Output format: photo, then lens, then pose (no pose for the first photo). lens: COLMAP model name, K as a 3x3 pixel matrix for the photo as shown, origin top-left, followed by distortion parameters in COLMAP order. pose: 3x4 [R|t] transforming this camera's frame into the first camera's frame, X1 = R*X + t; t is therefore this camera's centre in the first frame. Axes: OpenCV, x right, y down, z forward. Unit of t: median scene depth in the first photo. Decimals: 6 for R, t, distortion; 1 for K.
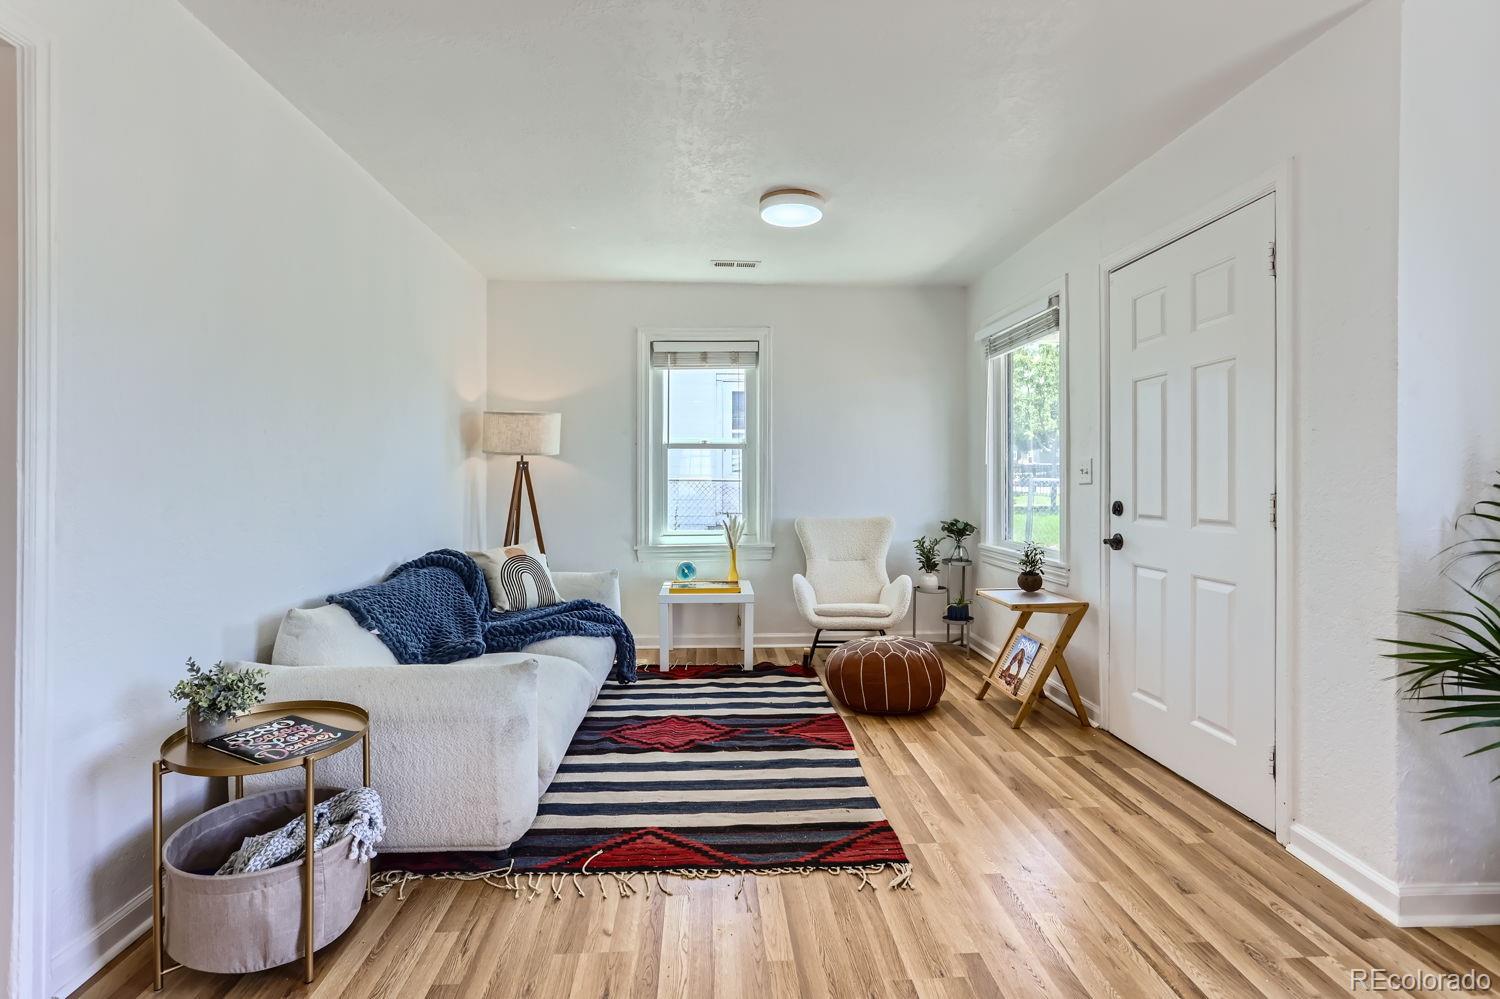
lens RADIAL K [[726.7, 0, 749.4], [0, 726.7, 469.9], [0, 0, 1]] dist [-0.010179, 0.001016]
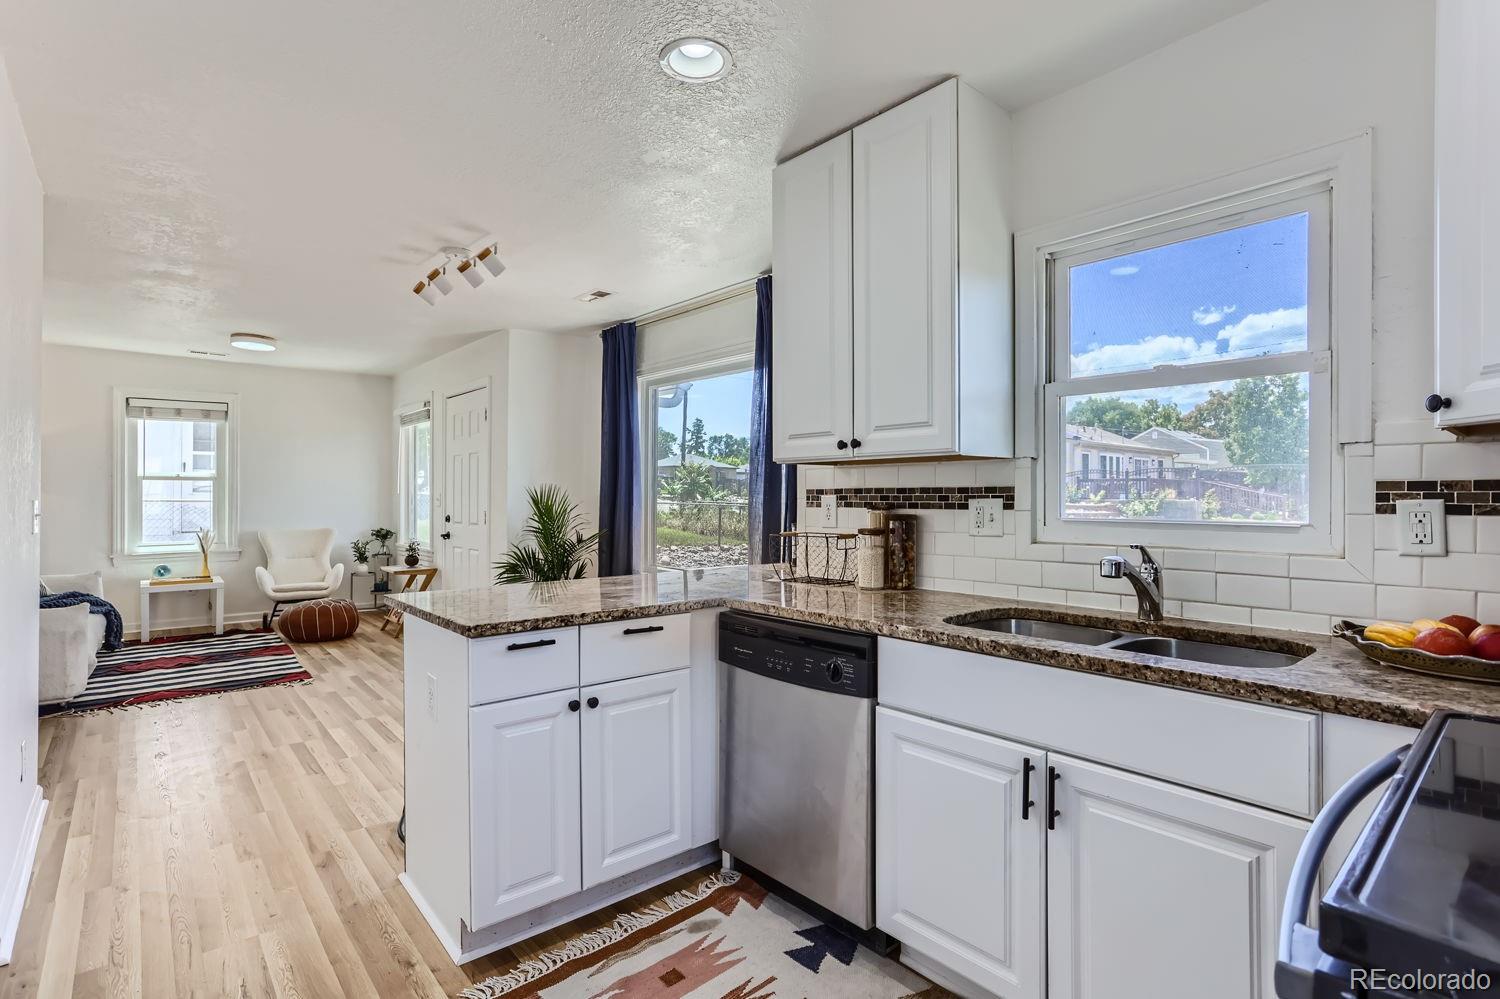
lens RADIAL K [[729.4, 0, 745.5], [0, 729.4, 495.9], [0, 0, 1]] dist [-0.046190, 0.030835]
pose [[0.800287, 0.001686, 0.599615, -0.024135], [-0.008921, 0.999919, 0.009094, -0.029671], [-0.599551, -0.012627, 0.800237, -0.923614]]
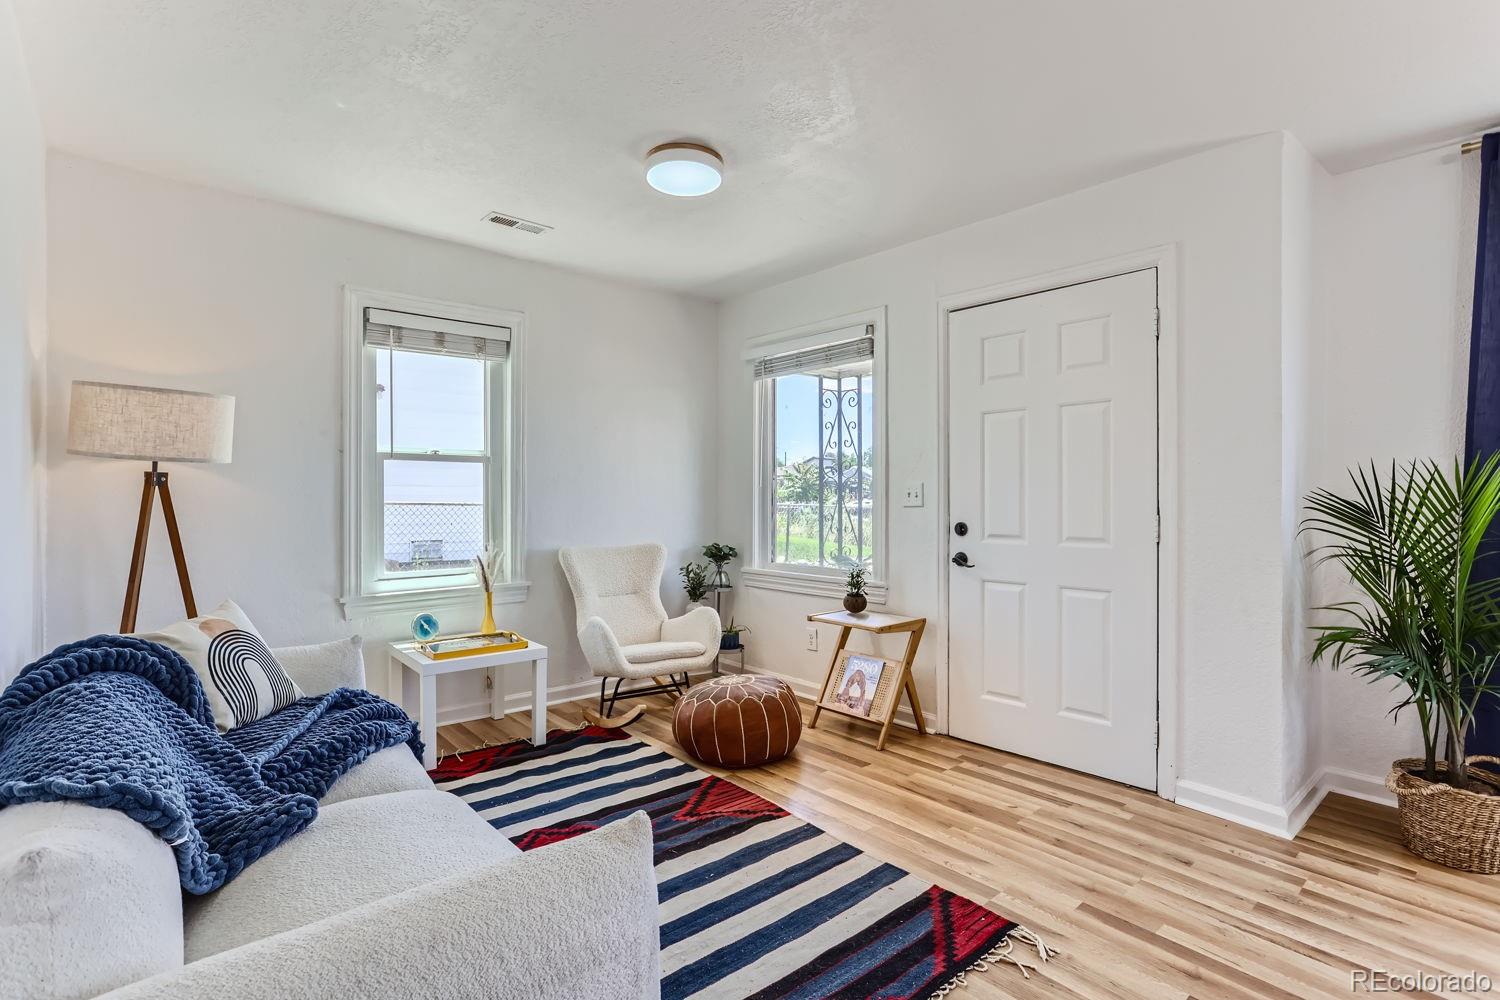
lens RADIAL K [[720.6, 0, 745.7], [0, 720.6, 493.4], [0, 0, 1]] dist [-0.038631, 0.023473]
pose [[0.791279, 0.006825, 0.611417, -0.353943], [-0.008891, 0.999960, 0.000345, 0.001678], [-0.611391, -0.005709, 0.791308, 0.297519]]
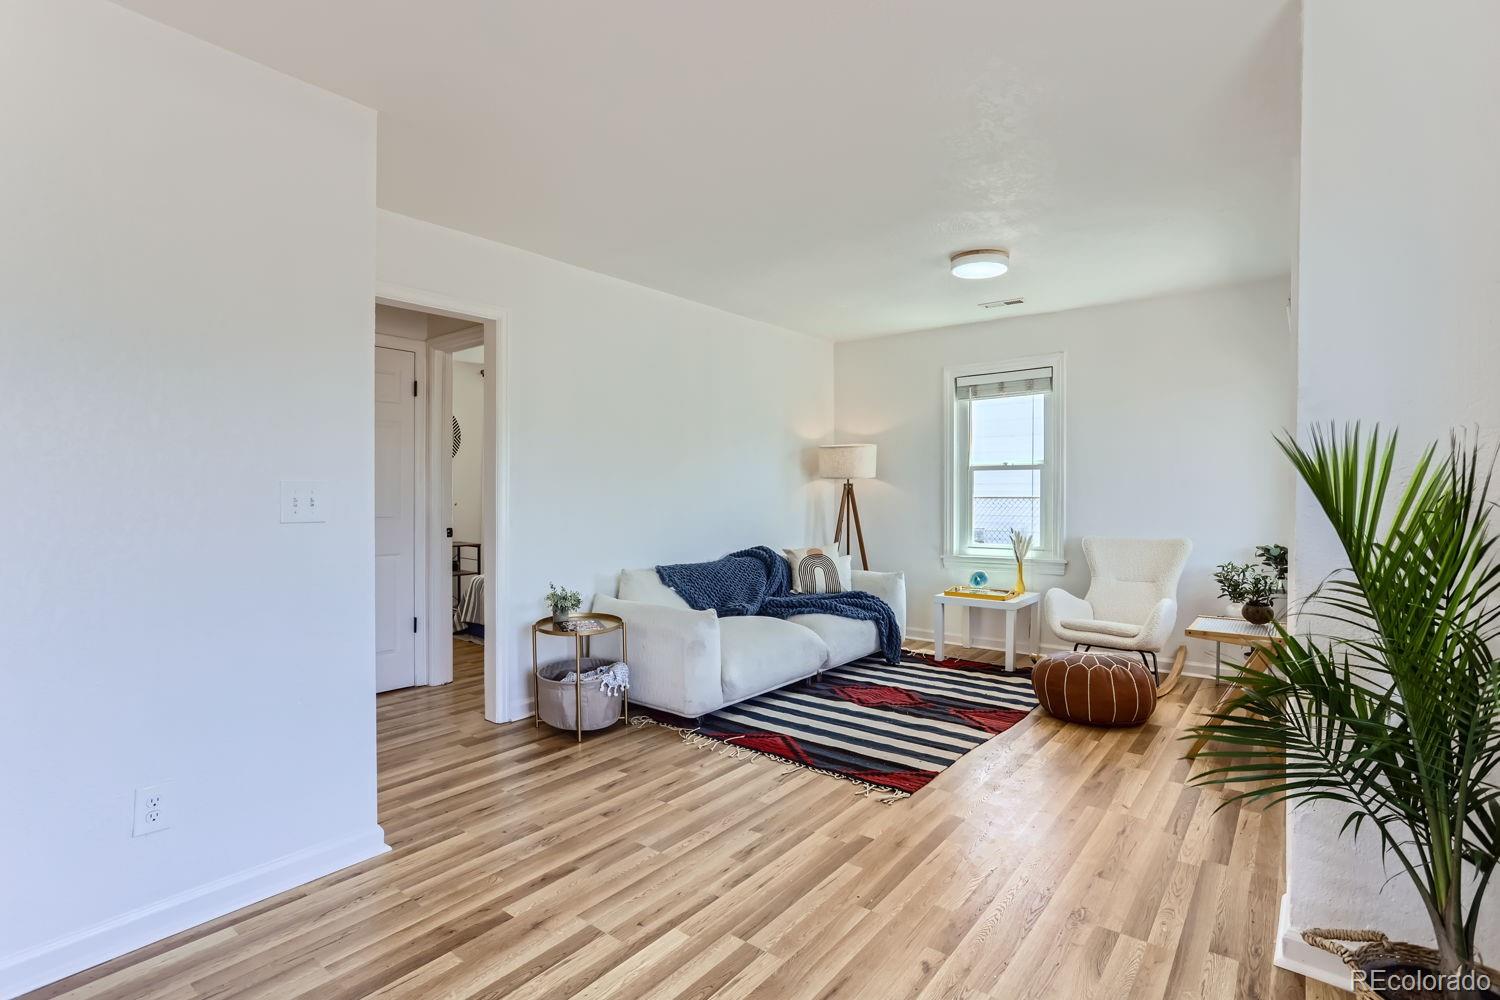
lens RADIAL K [[729.4, 0, 745.5], [0, 729.4, 496.4], [0, 0, 1]] dist [-0.046190, 0.030835]
pose [[0.741397, 0.004052, -0.671054, 0.517895], [0.007169, 0.999877, 0.013958, -0.010413], [0.671028, -0.015159, 0.741277, -0.097512]]
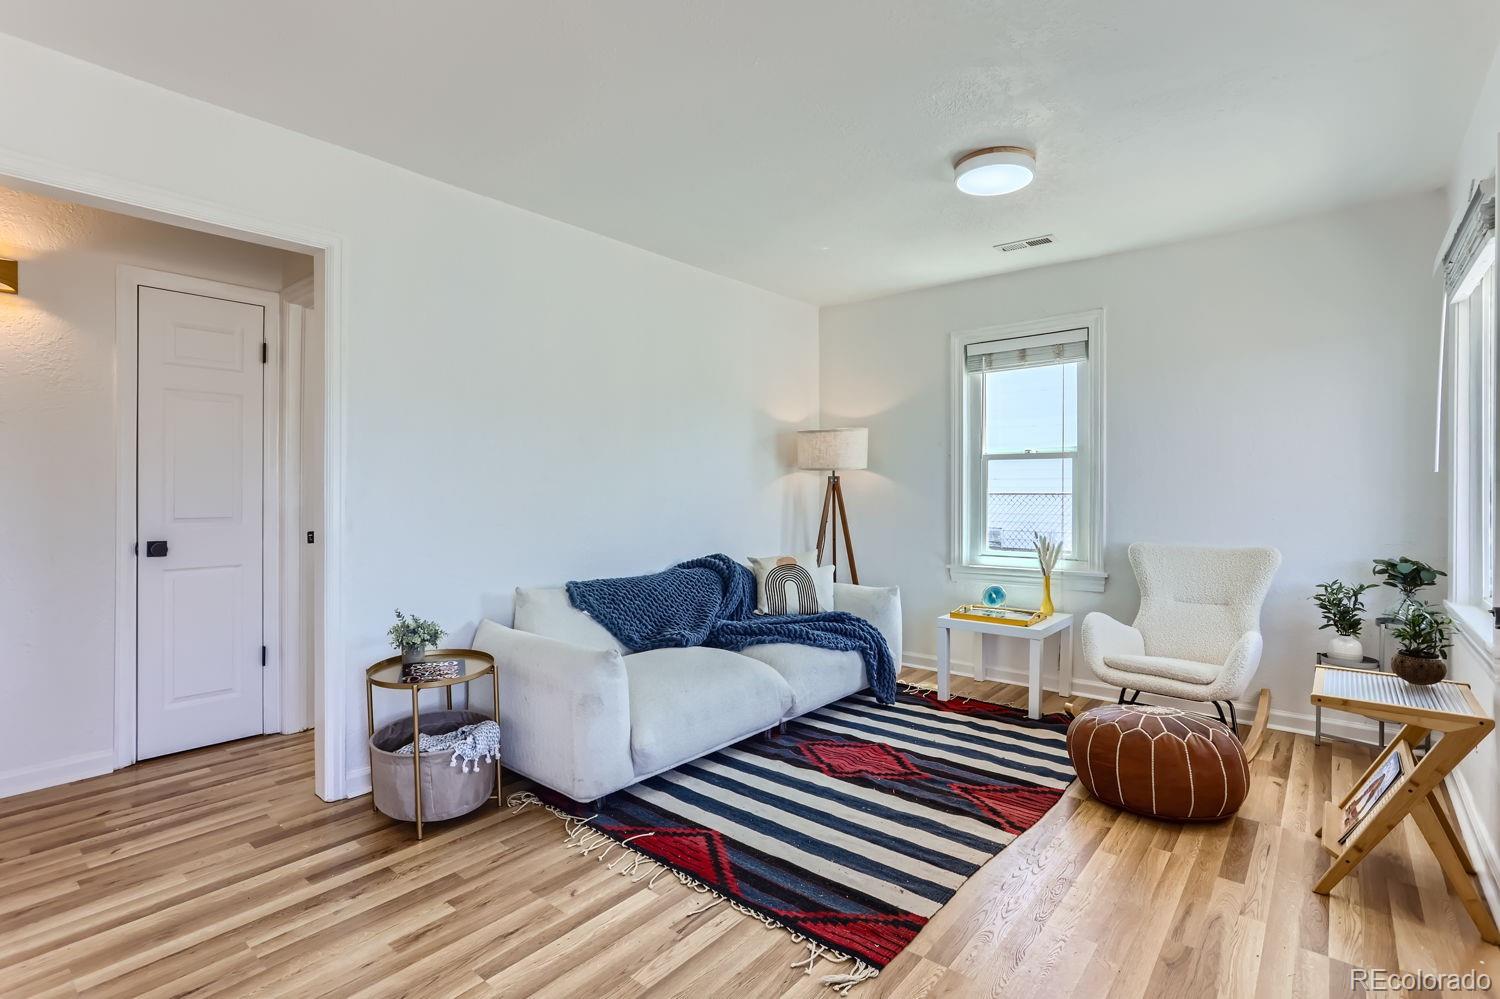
lens RADIAL K [[720.6, 0, 745.7], [0, 720.6, 492.9], [0, 0, 1]] dist [-0.038631, 0.023473]
pose [[0.724563, 0.004046, -0.689197, 0.389937], [0.006827, 0.999892, 0.013048, -0.002860], [0.689175, -0.014159, 0.724457, 0.191704]]
